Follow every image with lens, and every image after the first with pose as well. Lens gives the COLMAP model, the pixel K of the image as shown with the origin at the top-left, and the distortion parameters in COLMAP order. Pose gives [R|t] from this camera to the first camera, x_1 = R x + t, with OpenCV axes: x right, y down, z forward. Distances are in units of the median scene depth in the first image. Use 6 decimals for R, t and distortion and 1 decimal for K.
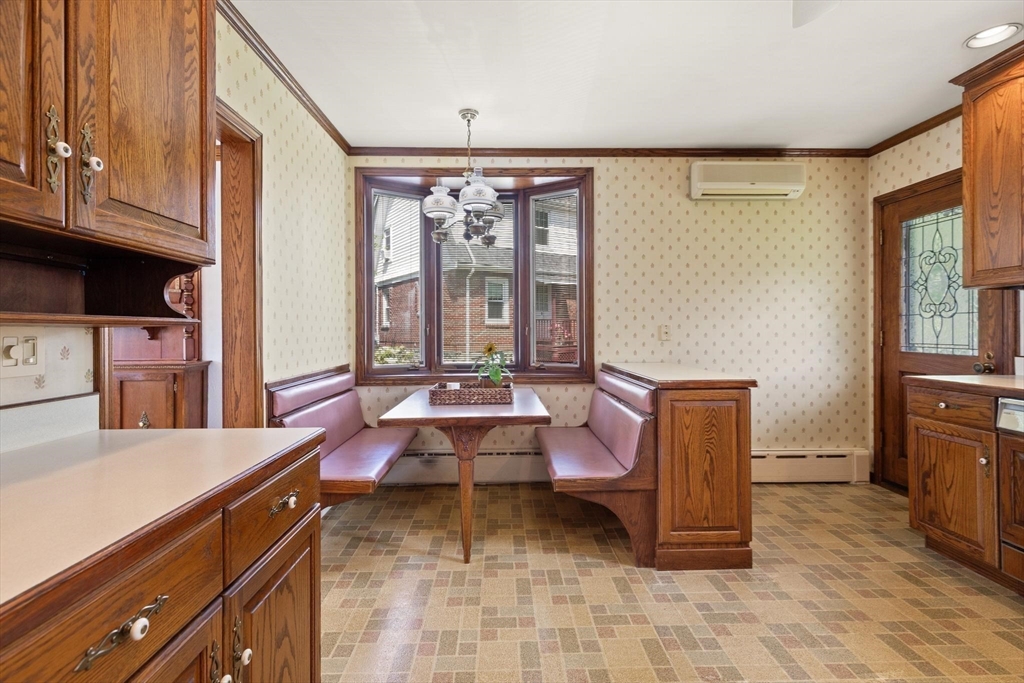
lens RADIAL K [[470.3, 0, 508.7], [0, 470.3, 327.1], [0, 0, 1]] dist [0.006661, -0.003073]
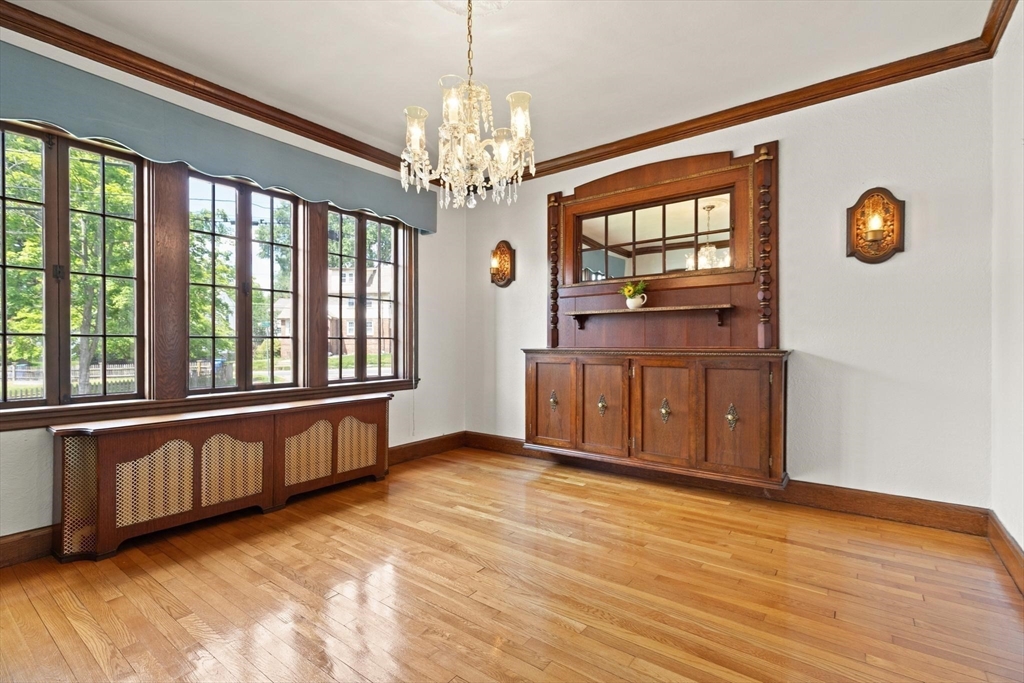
lens RADIAL K [[470.3, 0, 505.8], [0, 470.3, 346.5], [0, 0, 1]] dist [0.006661, -0.003073]
pose [[0.780601, 0.004597, -0.625012, -0.611884], [0.007745, 0.999825, 0.017026, 0.057694], [0.624981, -0.018131, 0.780429, 0.033201]]
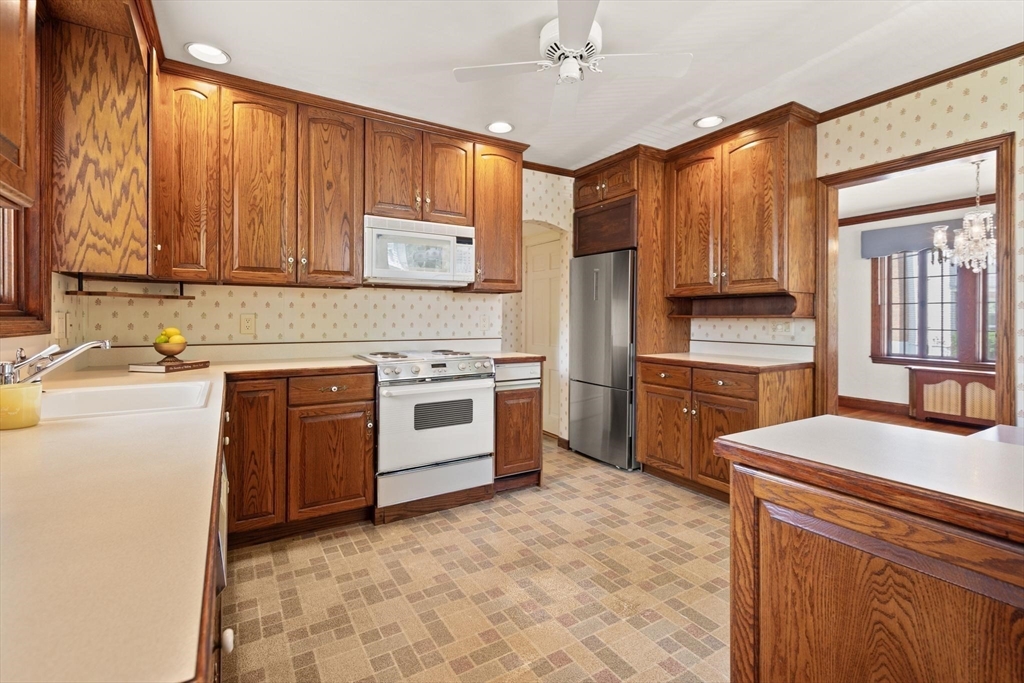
lens RADIAL K [[470.3, 0, 513.6], [0, 470.3, 315.1], [0, 0, 1]] dist [0.006661, -0.003073]
pose [[-0.860572, -0.001666, -0.509326, 0.742866], [0.004450, 0.999932, -0.010790, -0.000031], [0.509310, -0.011552, -0.860506, 1.041040]]
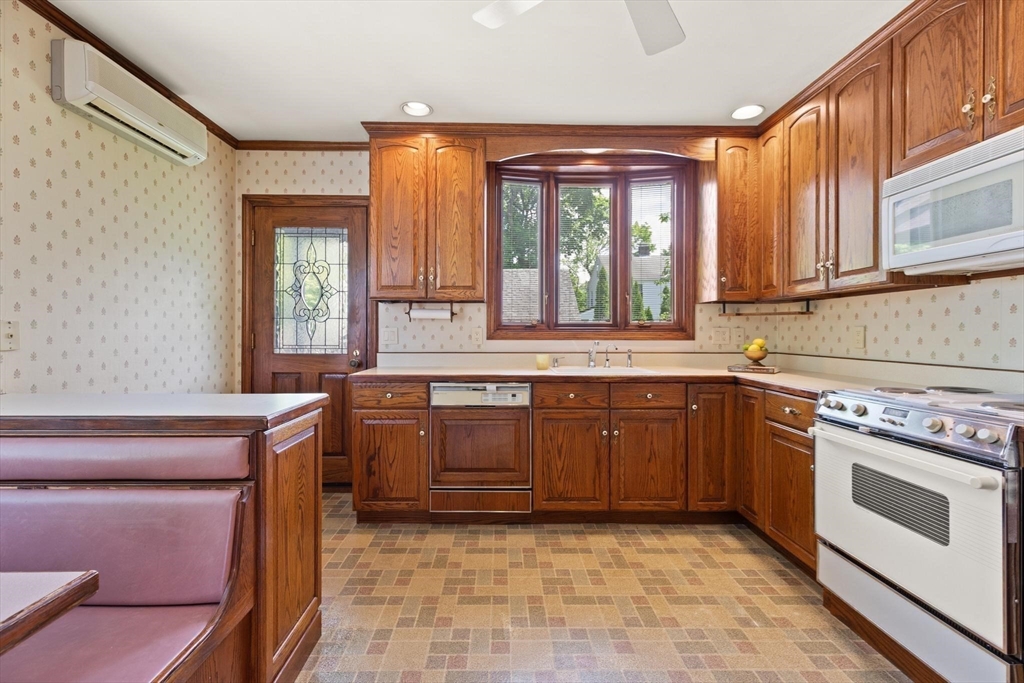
lens RADIAL K [[470.3, 0, 502.8], [0, 470.3, 334.2], [0, 0, 1]] dist [0.006661, -0.003073]
pose [[0.015891, 0.000533, 0.999874, -0.214968], [-0.009806, 0.999952, -0.000377, 0.006367], [-0.999826, -0.009798, 0.015896, 0.559721]]
